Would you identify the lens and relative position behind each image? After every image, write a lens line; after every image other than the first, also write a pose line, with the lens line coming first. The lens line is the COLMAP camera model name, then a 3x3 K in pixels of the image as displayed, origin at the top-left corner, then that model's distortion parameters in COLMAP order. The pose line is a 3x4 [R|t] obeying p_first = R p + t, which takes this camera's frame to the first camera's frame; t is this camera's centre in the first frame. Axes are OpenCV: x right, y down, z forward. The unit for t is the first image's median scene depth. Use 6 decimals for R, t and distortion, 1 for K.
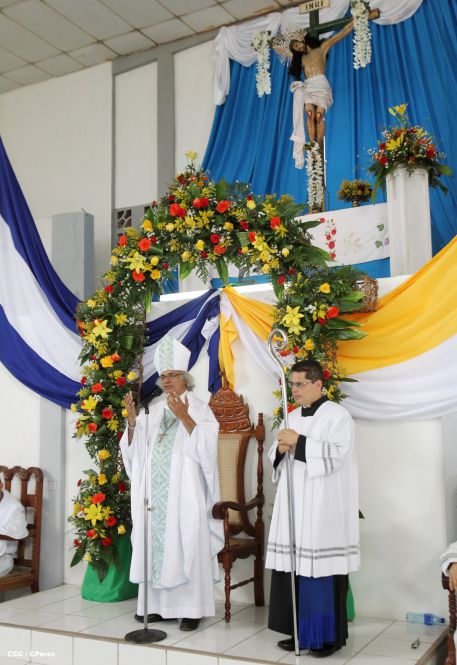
lens RADIAL K [[717.1, 0, 226.3], [0, 717.1, 346.2], [0, 0, 1]] dist [-0.008638, 0.000000]
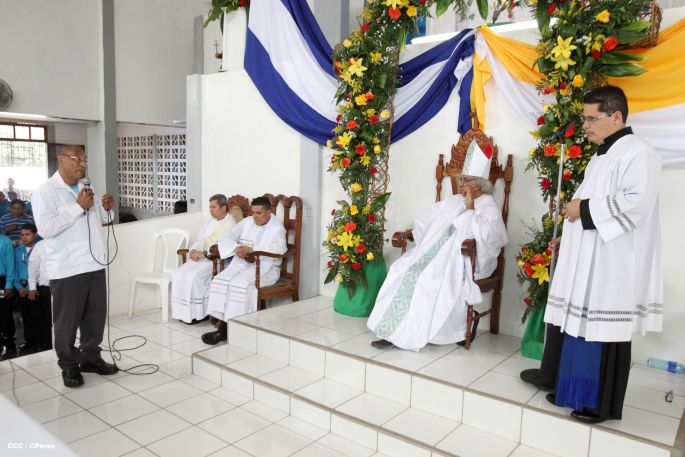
lens RADIAL K [[518.7, 0, 347.8], [0, 518.7, 228.4], [0, 0, 1]] dist [-0.035613, 0.014993]
pose [[0.983610, 0.060734, -0.169776, -0.046079], [-0.021936, 0.974879, 0.221654, 0.037347], [0.178972, -0.214297, 0.960232, 0.232222]]
